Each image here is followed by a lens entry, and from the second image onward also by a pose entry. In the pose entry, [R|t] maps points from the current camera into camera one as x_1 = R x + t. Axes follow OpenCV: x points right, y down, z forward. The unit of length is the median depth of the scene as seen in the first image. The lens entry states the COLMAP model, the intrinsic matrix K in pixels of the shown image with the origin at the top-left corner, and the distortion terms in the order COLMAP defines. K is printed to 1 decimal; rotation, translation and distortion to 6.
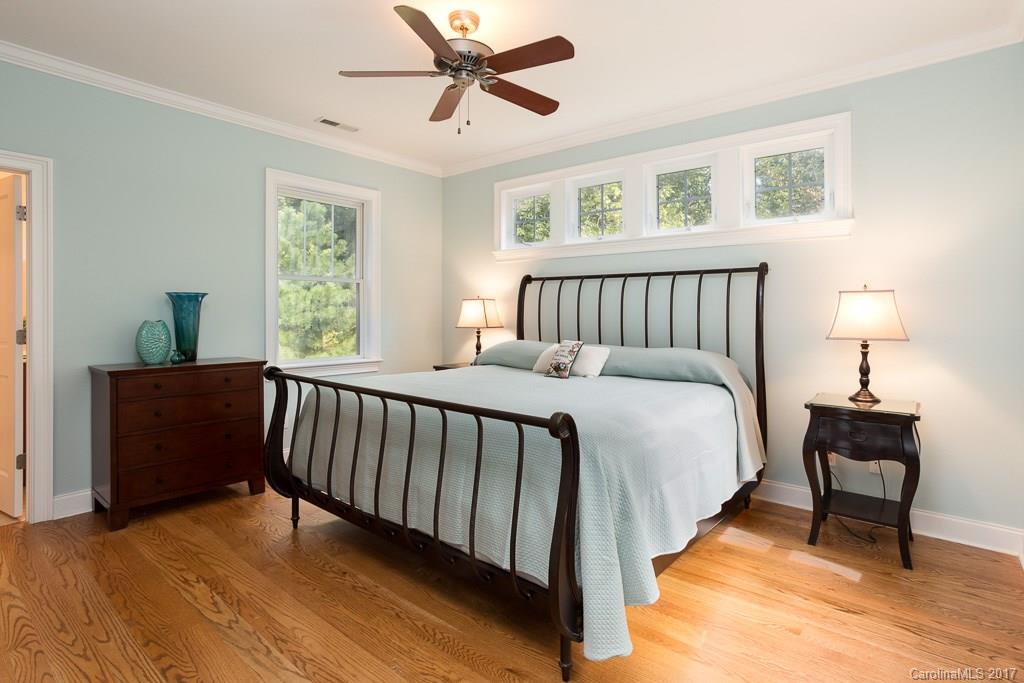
lens RADIAL K [[518.9, 0, 512.0], [0, 518.9, 311.8], [0, 0, 1]] dist [0.000370, -0.000135]
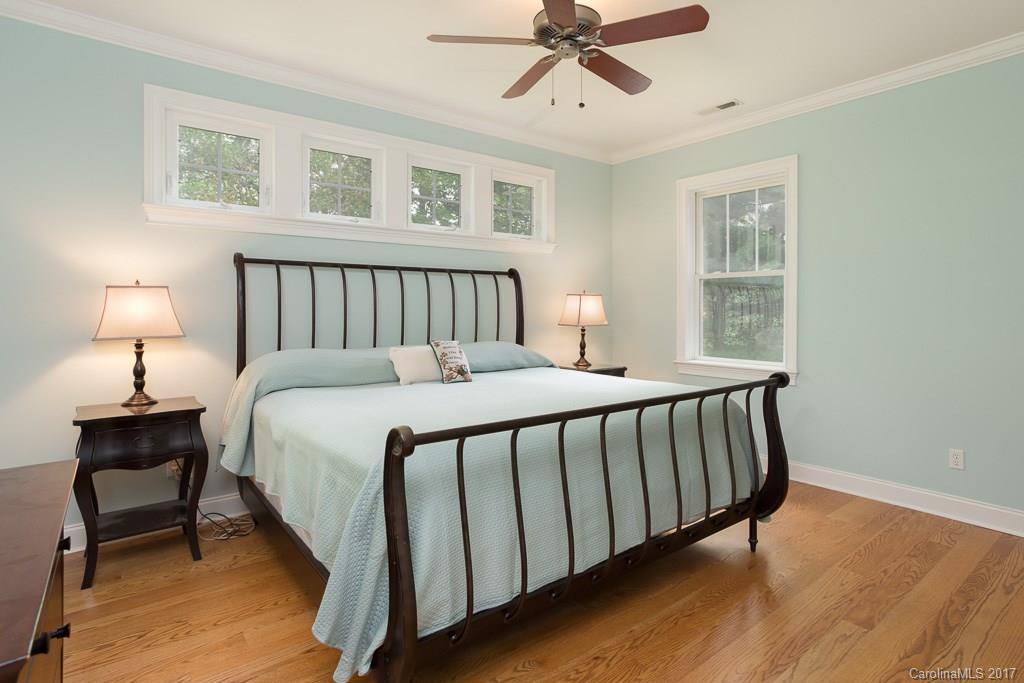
lens RADIAL K [[563.3, 0, 511.8], [0, 563.3, 306.5], [0, 0, 1]] dist [-0.005160, -0.000554]
pose [[0.237914, 0.000877, 0.971286, -0.170953], [0.003385, 0.999993, -0.001732, -0.000411], [-0.971280, 0.003700, 0.237910, 0.137872]]
